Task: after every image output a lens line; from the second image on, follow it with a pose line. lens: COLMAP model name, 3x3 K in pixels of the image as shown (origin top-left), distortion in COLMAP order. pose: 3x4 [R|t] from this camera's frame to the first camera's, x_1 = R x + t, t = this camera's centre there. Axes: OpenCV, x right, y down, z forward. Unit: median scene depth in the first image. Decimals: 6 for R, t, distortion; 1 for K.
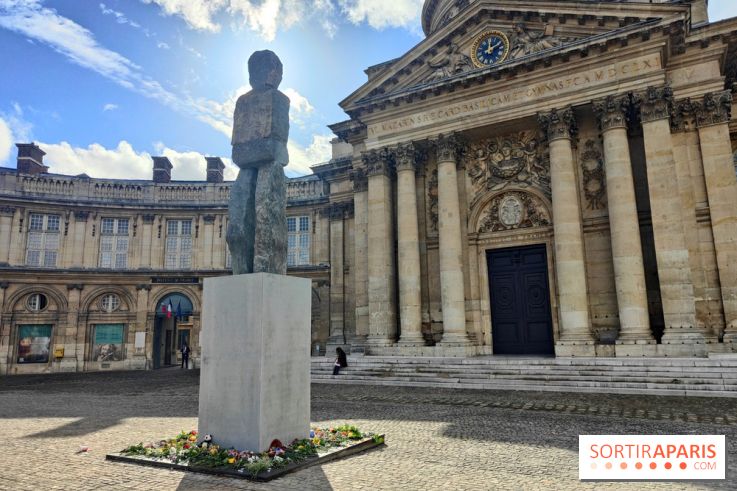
lens RADIAL K [[504.2, 0, 364.5], [0, 504.2, 253.3], [0, 0, 1]] dist [0.029996, -0.030229]
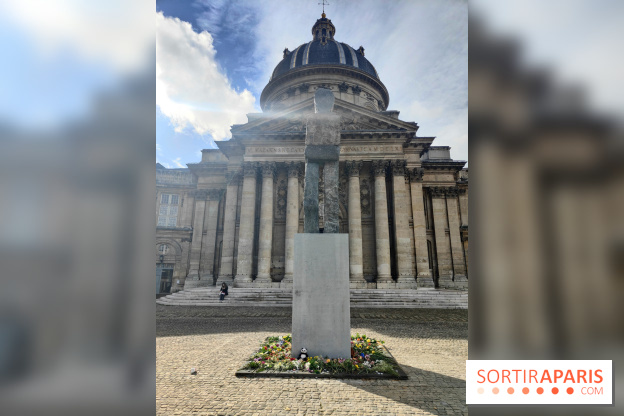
lens RADIAL K [[281.9, 0, 309.4], [0, 281.9, 216.2], [0, 0, 1]] dist [0.016195, -0.000517]
pose [[0.891143, 0.115614, 0.438745, -0.216440], [-0.095461, 0.993121, -0.067807, 0.017484], [-0.443567, 0.018543, 0.896049, 0.097568]]
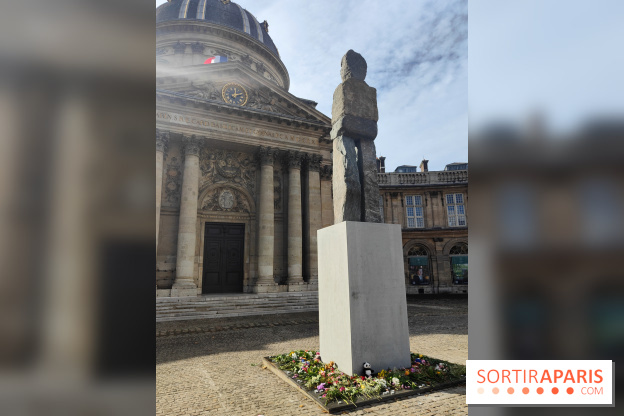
lens RADIAL K [[311.5, 0, 312.0], [0, 311.5, 218.0], [0, 0, 1]] dist [0.006552, -0.000681]
pose [[0.592896, 0.157056, 0.789815, -0.311891], [-0.121183, 0.987029, -0.105303, 0.042637], [-0.796108, -0.033279, 0.604238, 0.223573]]
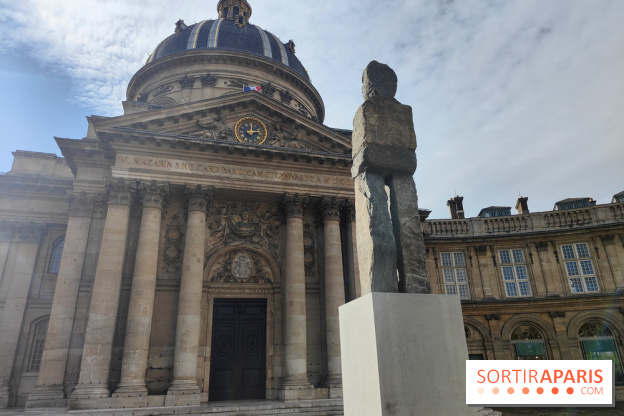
lens RADIAL K [[426.9, 0, 307.8], [0, 426.9, 216.0], [0, 0, 1]] dist [0.029996, -0.030229]
pose [[0.704531, 0.248232, 0.664844, -0.290516], [-0.100233, 0.962245, -0.253057, 0.038324], [-0.702559, 0.111647, 0.702812, 0.208644]]
